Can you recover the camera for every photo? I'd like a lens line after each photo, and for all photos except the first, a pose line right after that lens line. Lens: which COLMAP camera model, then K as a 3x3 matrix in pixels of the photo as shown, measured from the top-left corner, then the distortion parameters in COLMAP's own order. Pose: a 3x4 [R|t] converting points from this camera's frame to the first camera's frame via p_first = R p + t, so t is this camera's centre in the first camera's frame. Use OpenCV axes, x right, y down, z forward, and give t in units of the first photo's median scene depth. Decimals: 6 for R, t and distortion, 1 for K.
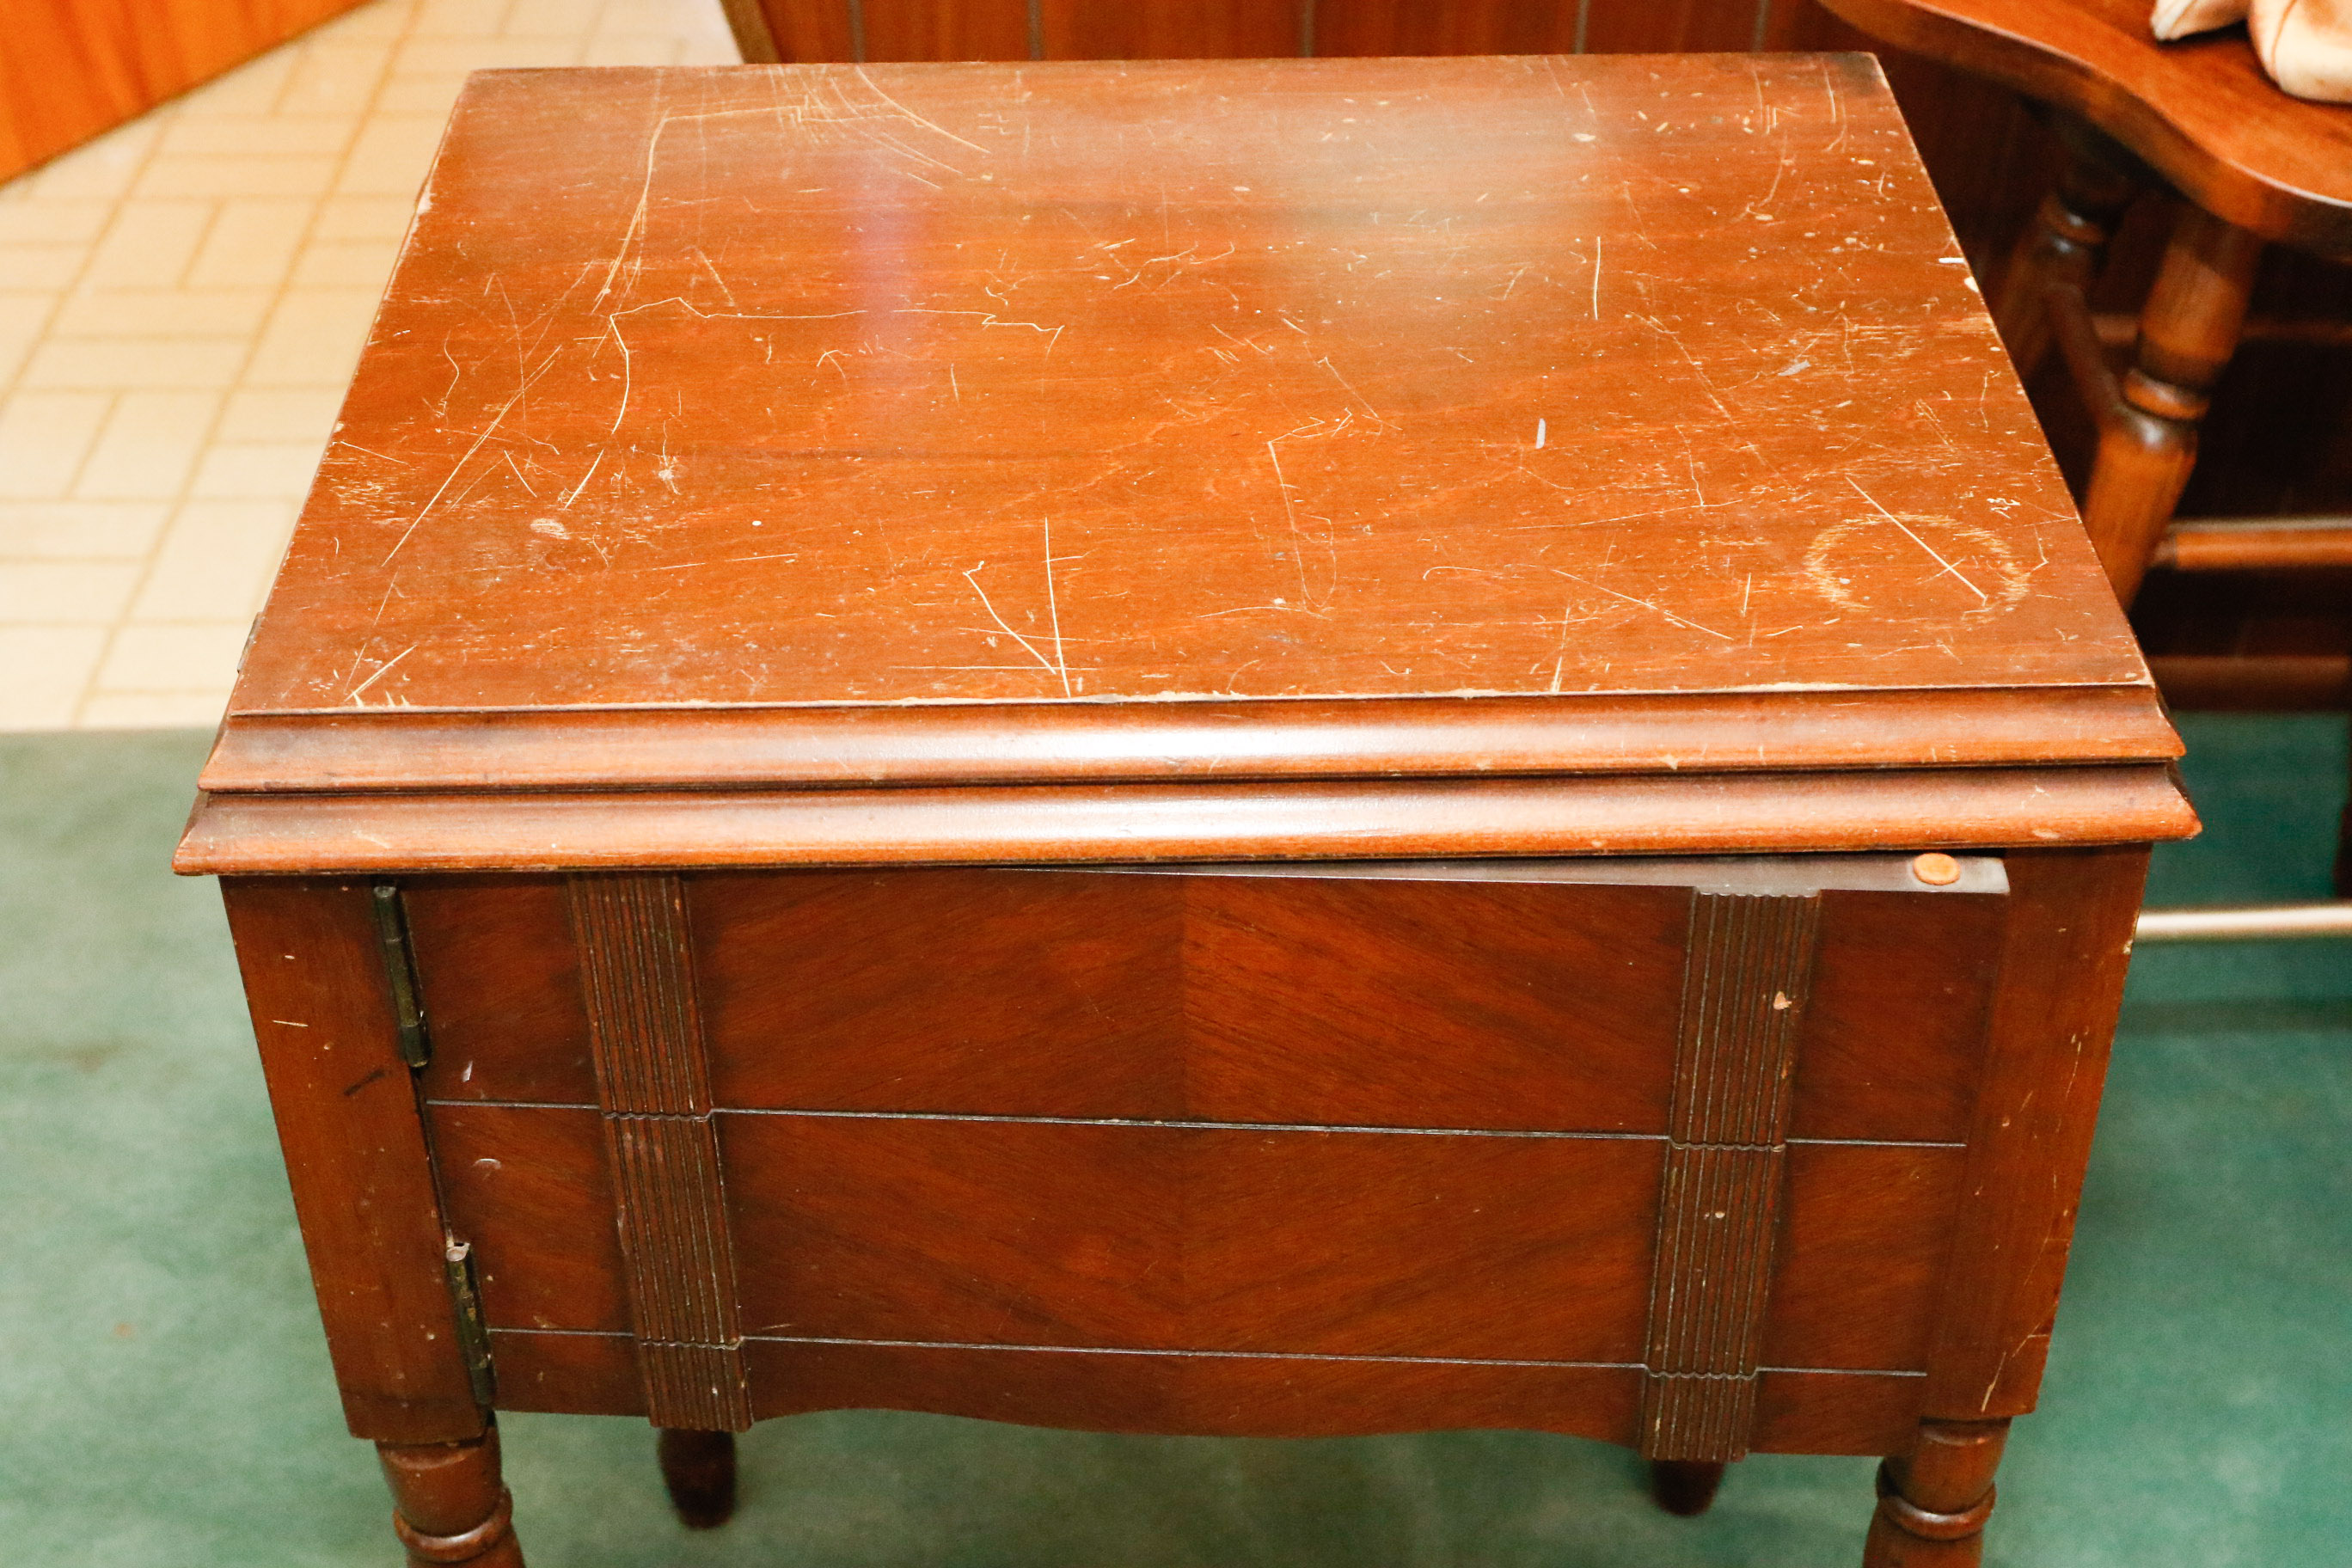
lens RADIAL K [[3346.1, 0, 1176.0], [0, 3346.1, 784.0], [0, 0, 1]] dist [-0.028193, -0.083757]
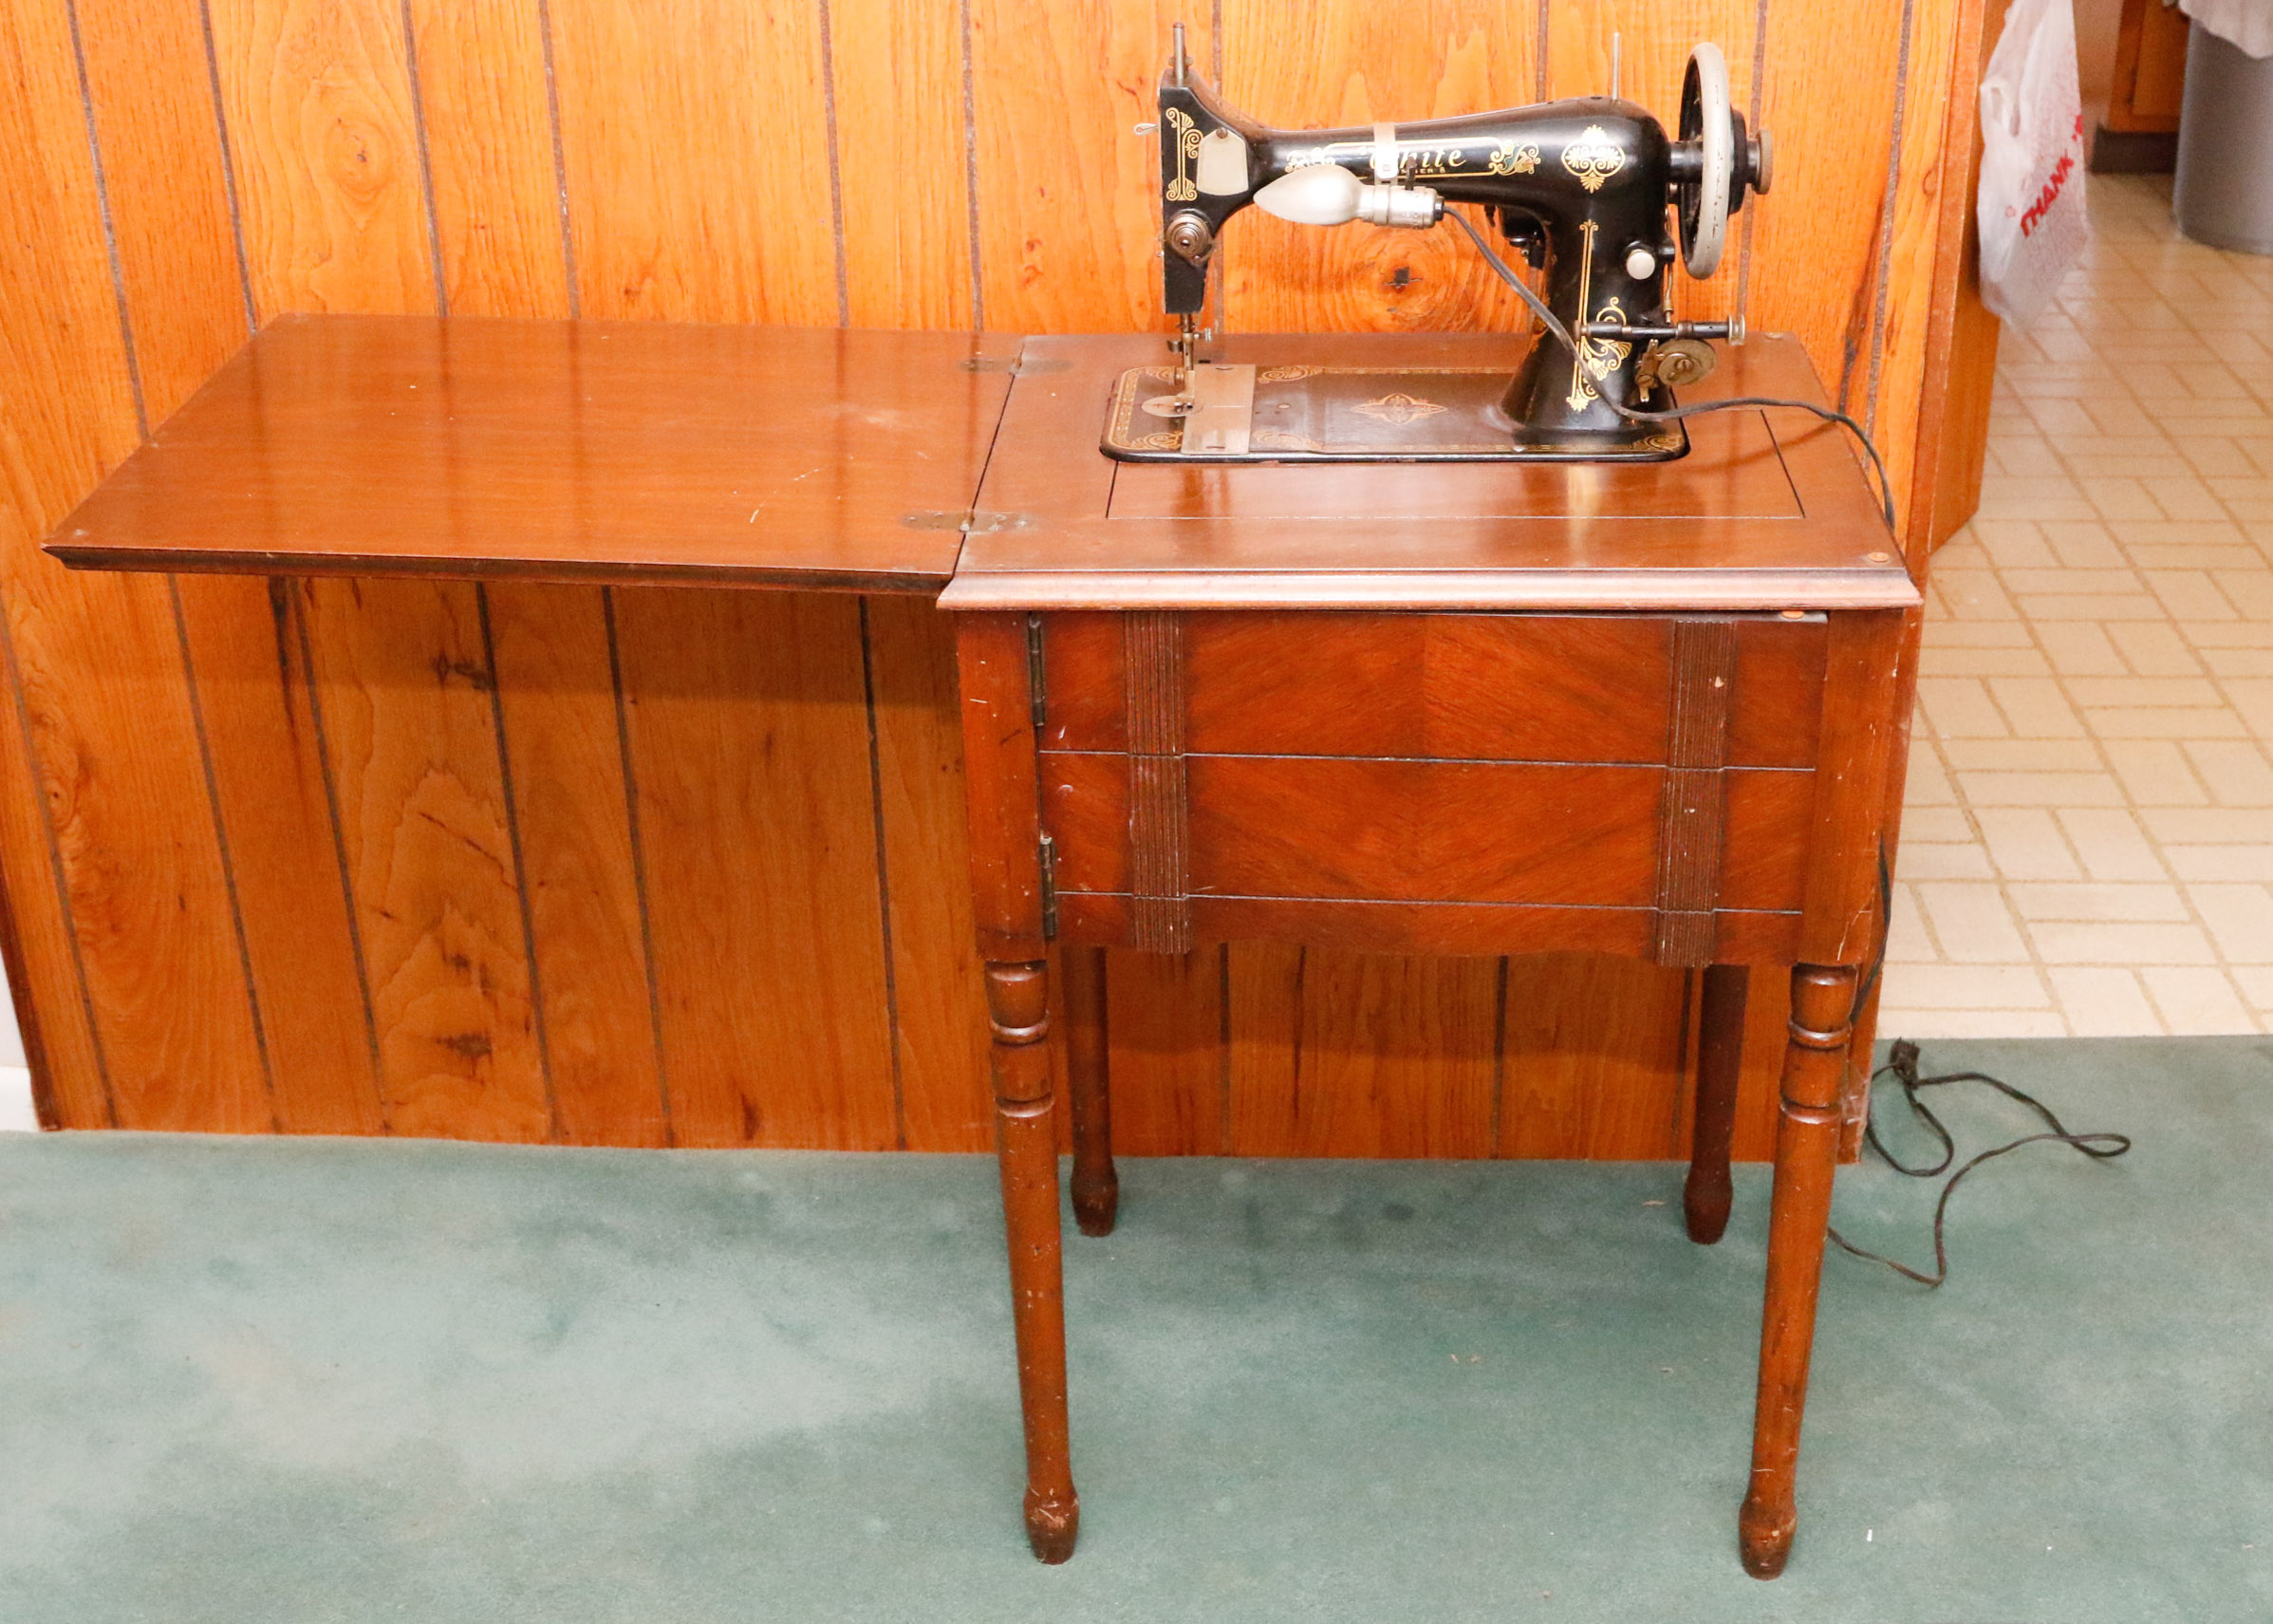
lens RADIAL K [[2818.7, 0, 1136.5], [0, 2818.7, 812.0], [0, 0, 1]] dist [-0.122801, 0.057652]
pose [[0.998387, 0.009981, -0.055894, -0.072502], [-0.018601, 0.987597, -0.155903, 0.393463], [0.053645, 0.156691, 0.986190, -0.652514]]
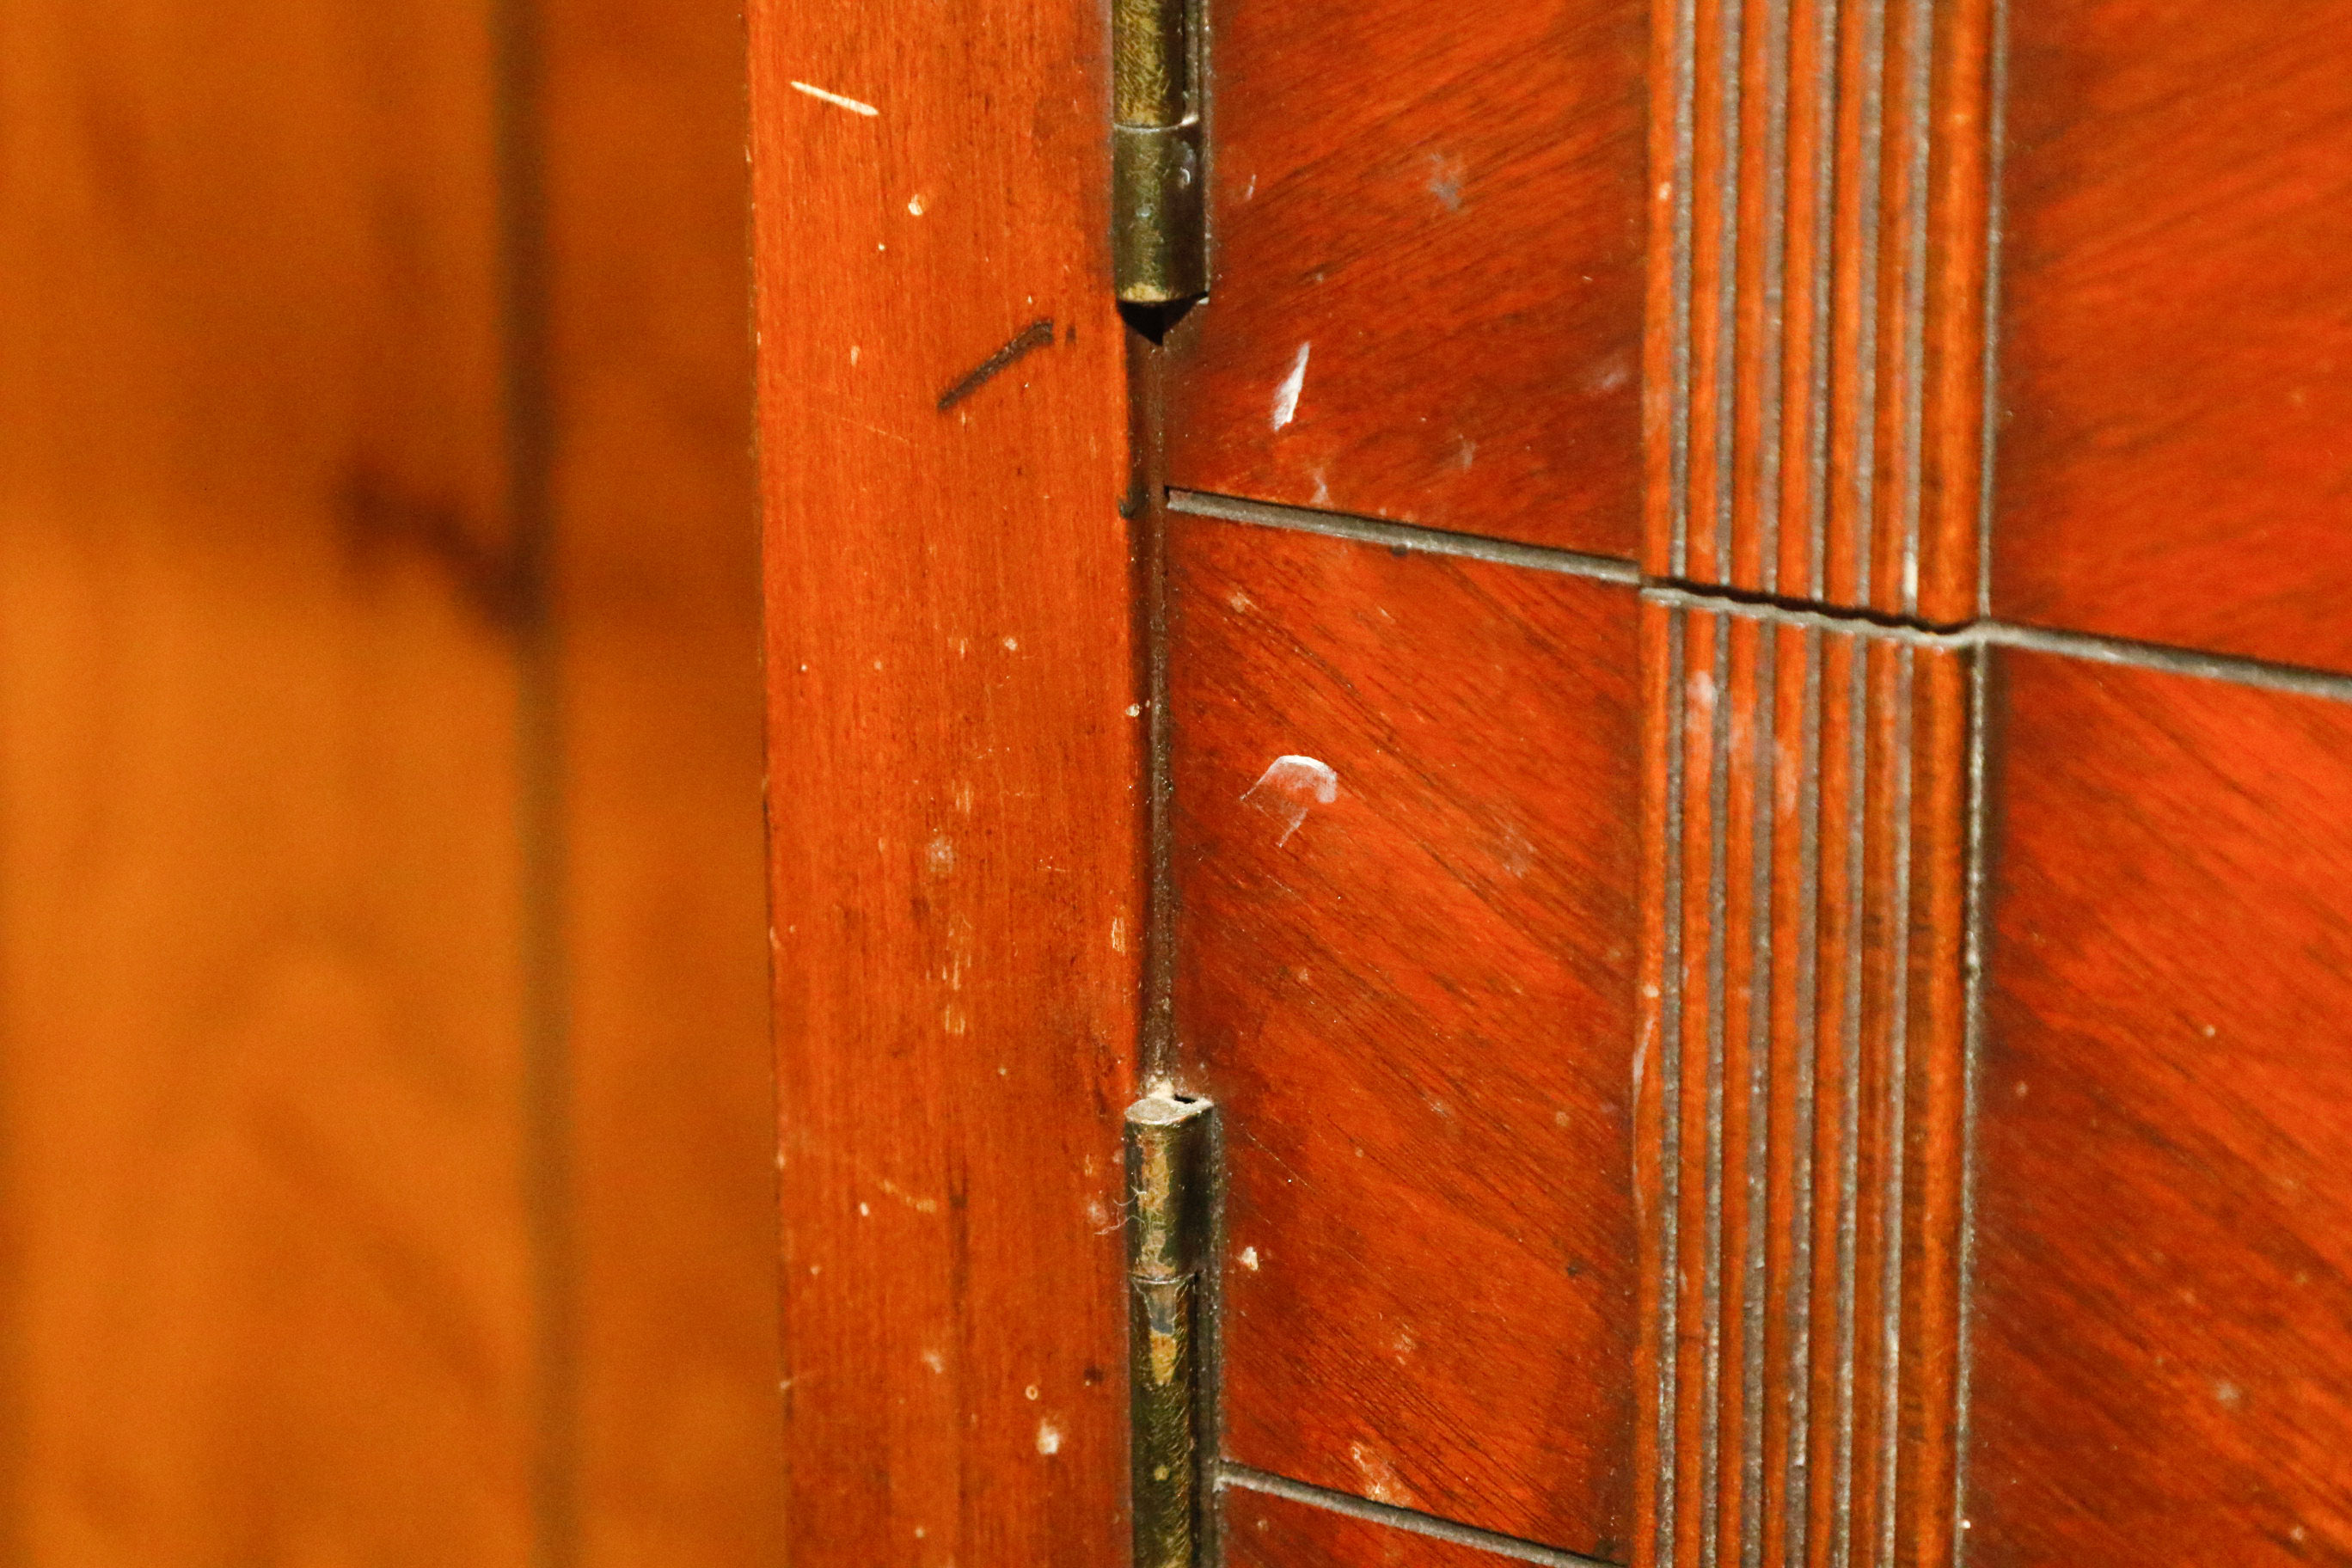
lens RADIAL K [[6777.9, 0, 1176.0], [0, 6777.9, 784.0], [0, 0, 1]] dist [0.069828, 0.569547]
pose [[0.843072, 0.155293, -0.514891, 0.107047], [-0.322907, 0.911787, -0.253722, 0.280892], [0.430070, 0.380168, 0.818848, 0.492222]]
